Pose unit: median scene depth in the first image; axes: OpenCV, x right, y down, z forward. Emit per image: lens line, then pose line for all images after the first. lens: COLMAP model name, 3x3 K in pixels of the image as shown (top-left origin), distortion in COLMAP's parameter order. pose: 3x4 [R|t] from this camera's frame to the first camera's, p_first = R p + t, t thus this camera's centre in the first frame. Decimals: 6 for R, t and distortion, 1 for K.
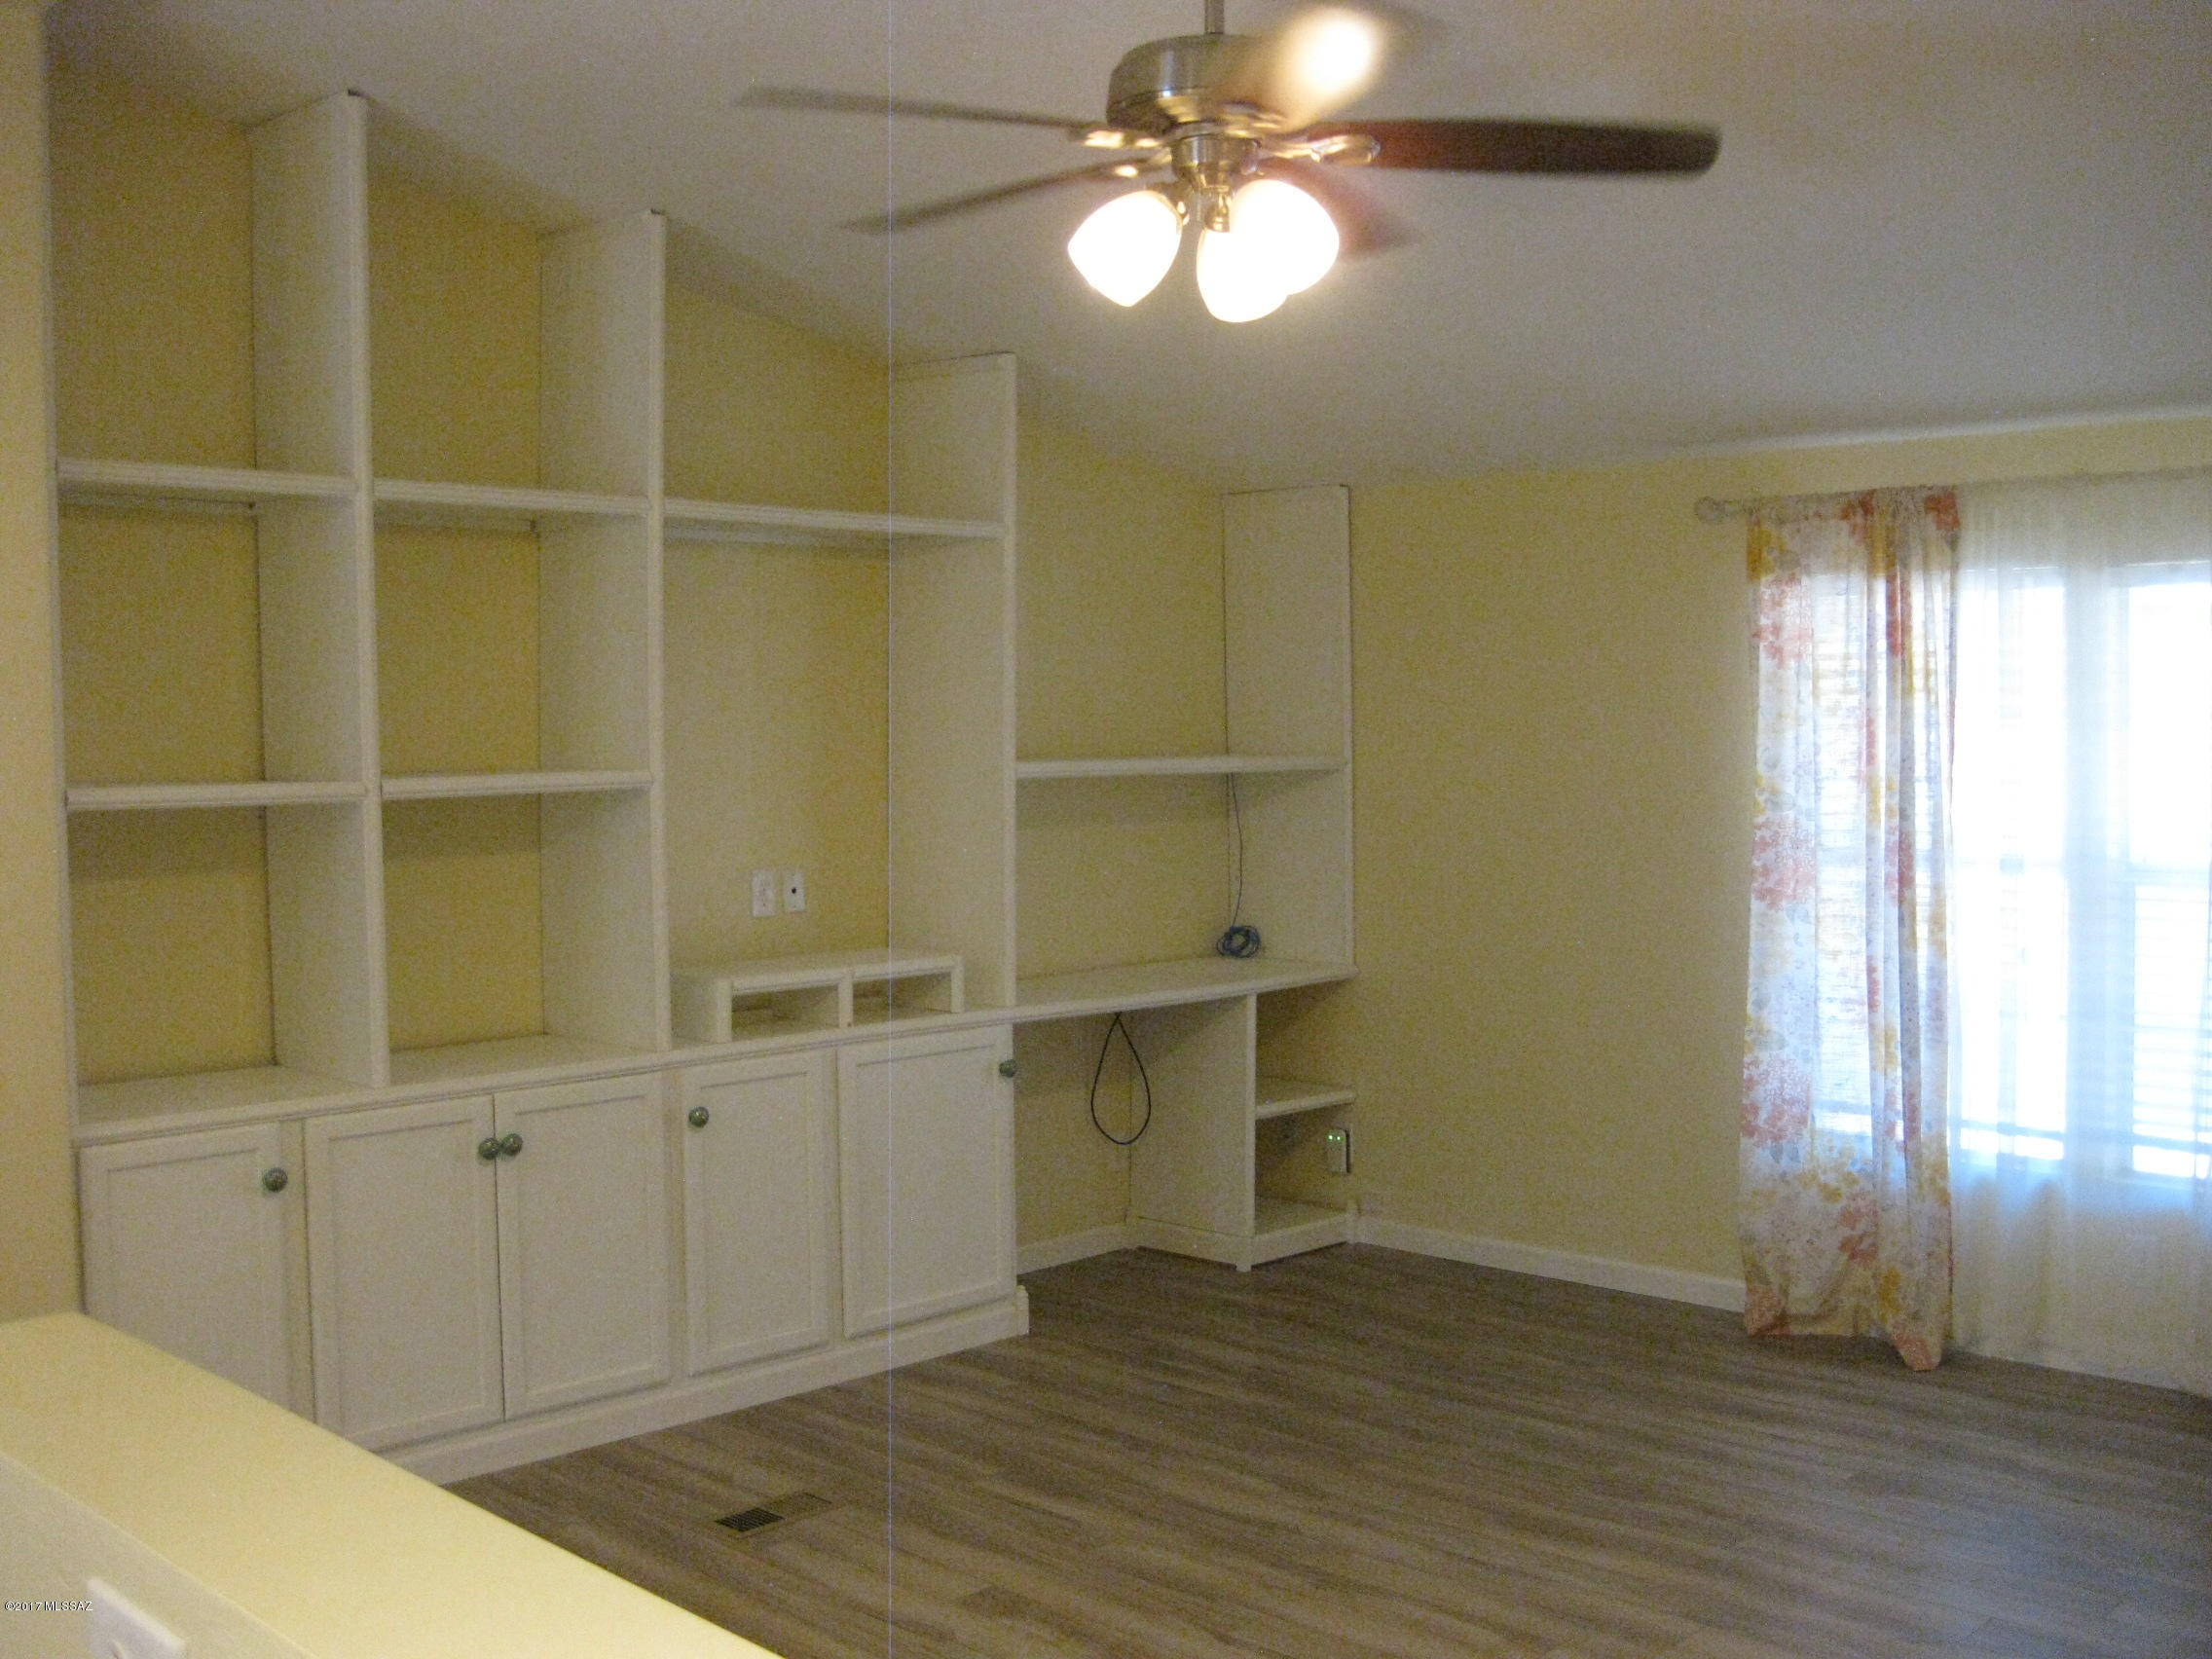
lens RADIAL K [[2297.5, 0, 1106.0], [0, 2297.5, 829.5], [0, 0, 1]] dist [-0.138633, 0.041931]
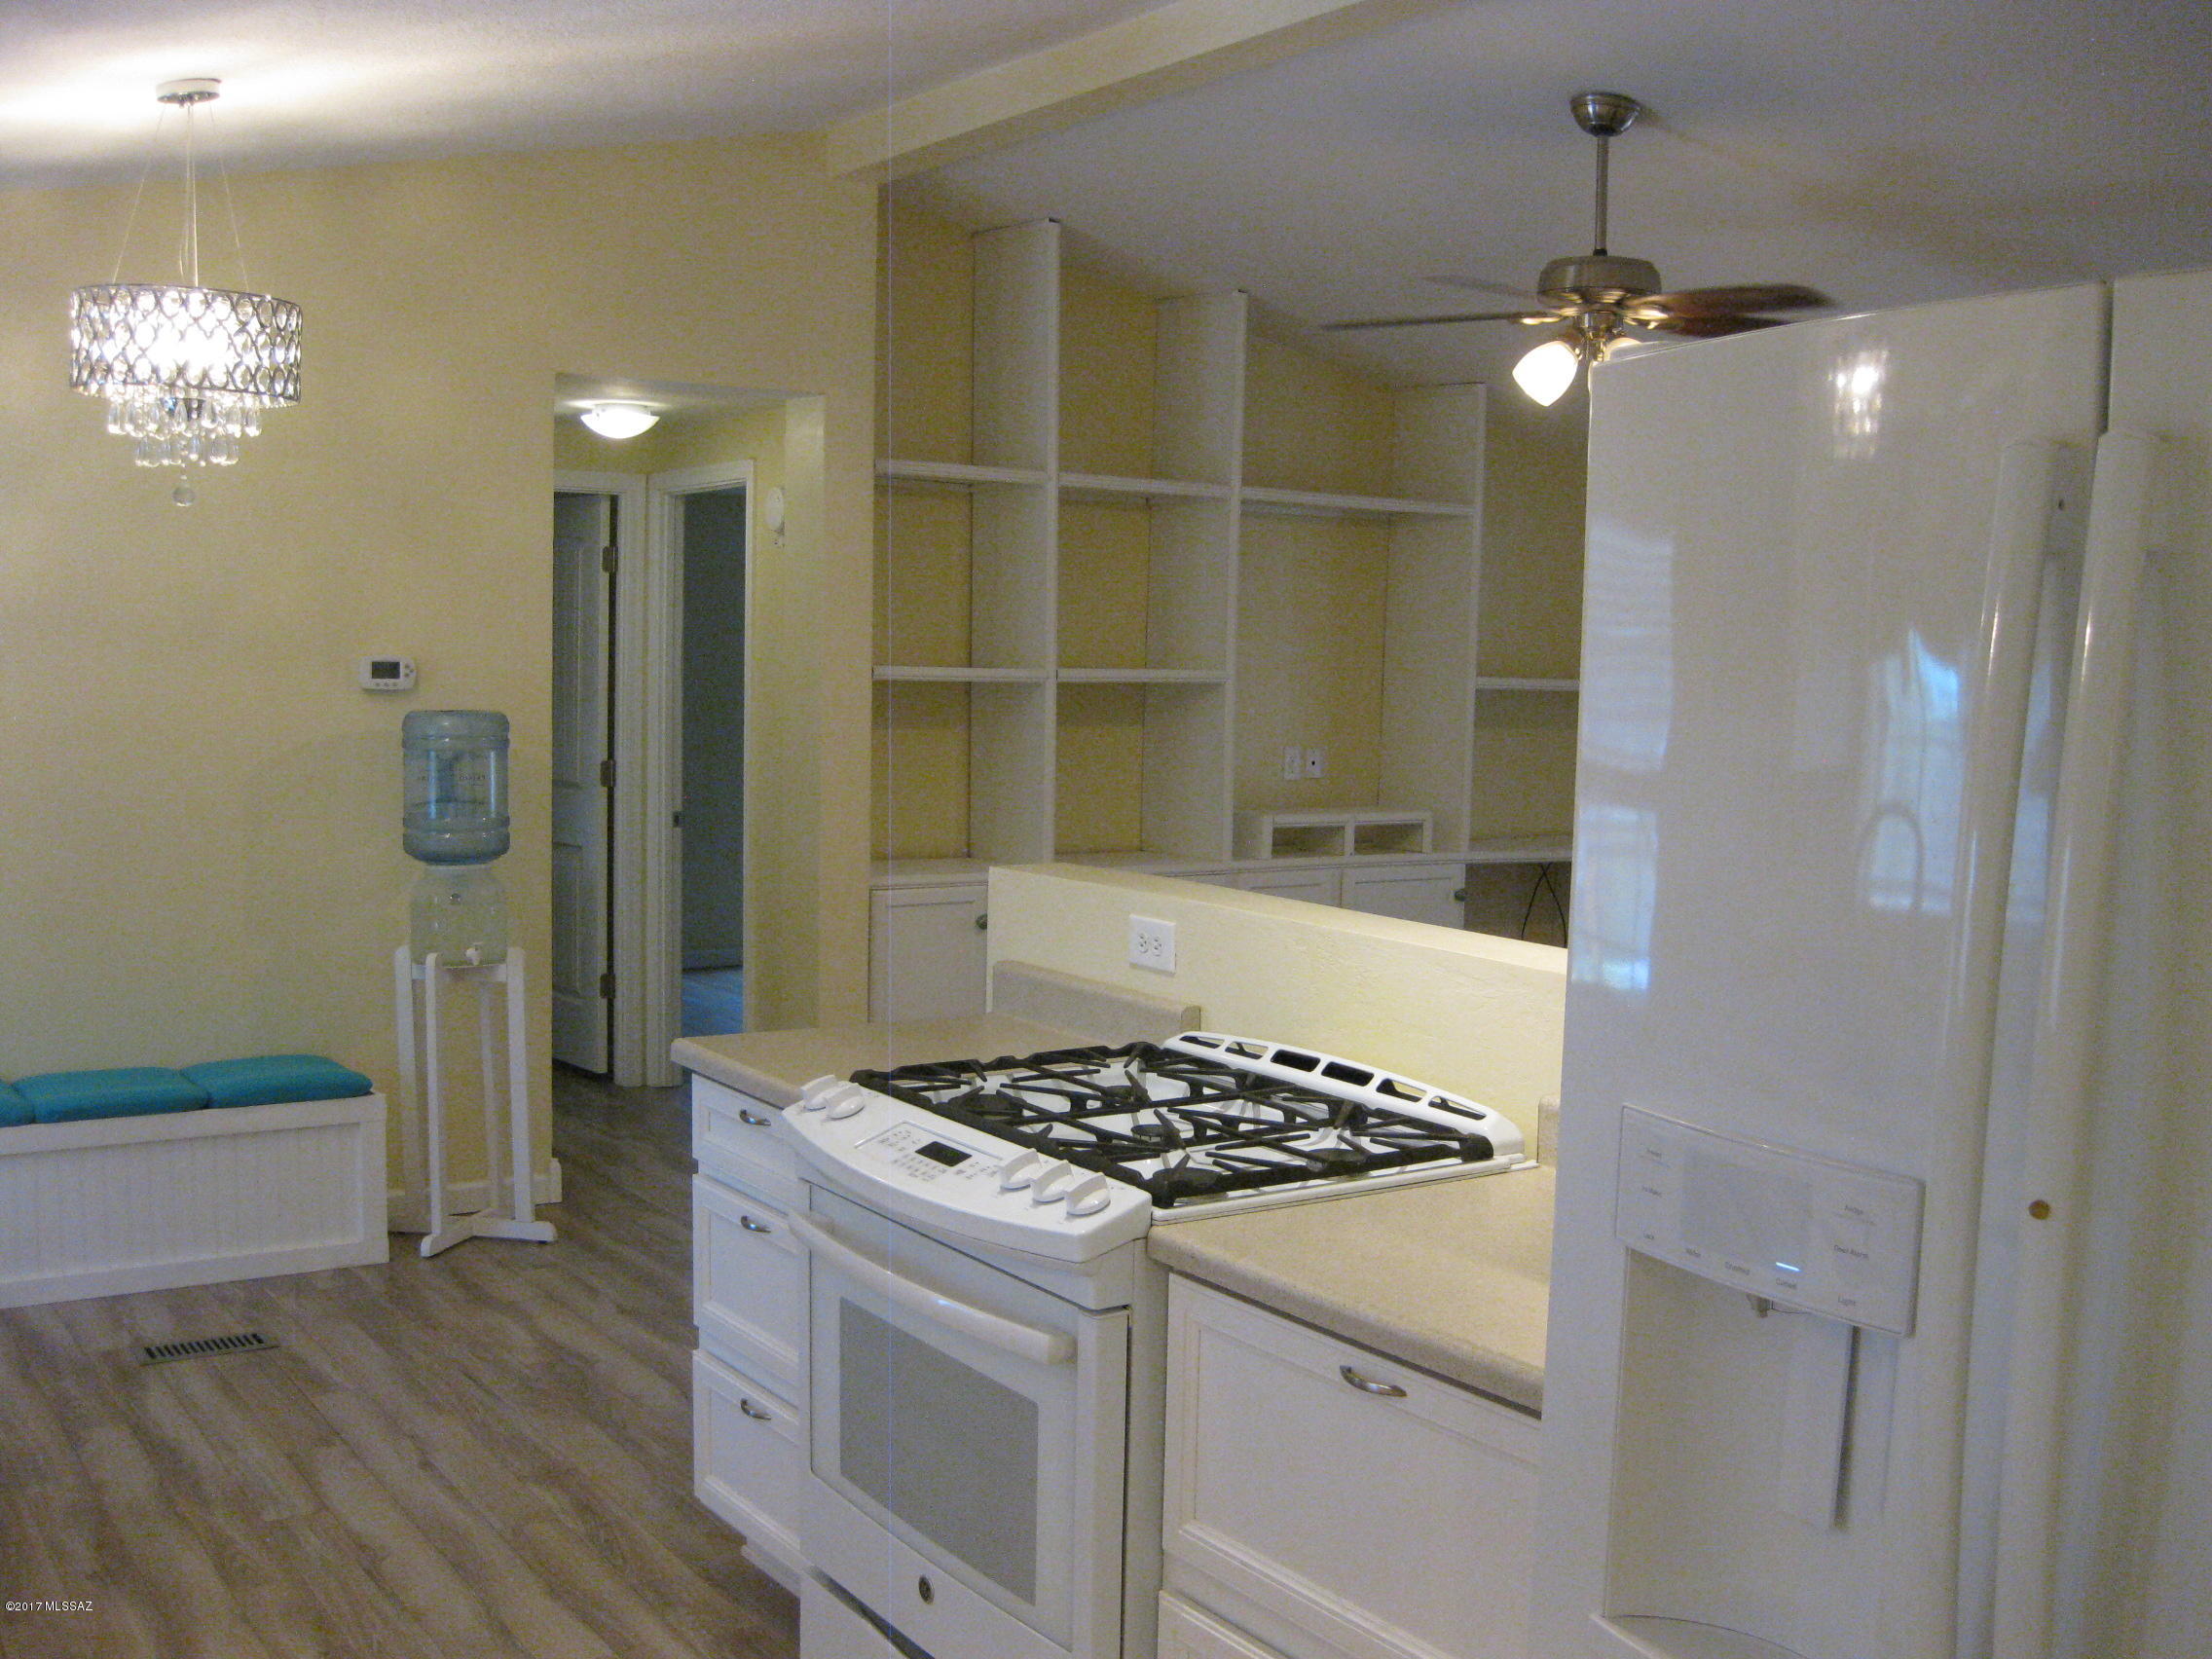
lens RADIAL K [[2297.5, 0, 1106.0], [0, 2297.5, 829.5], [0, 0, 1]] dist [-0.138633, 0.041931]
pose [[0.979597, 0.042677, -0.196389, 0.019747], [-0.038116, 0.998910, 0.026947, 0.038638], [0.197325, -0.018911, 0.980156, -0.461405]]
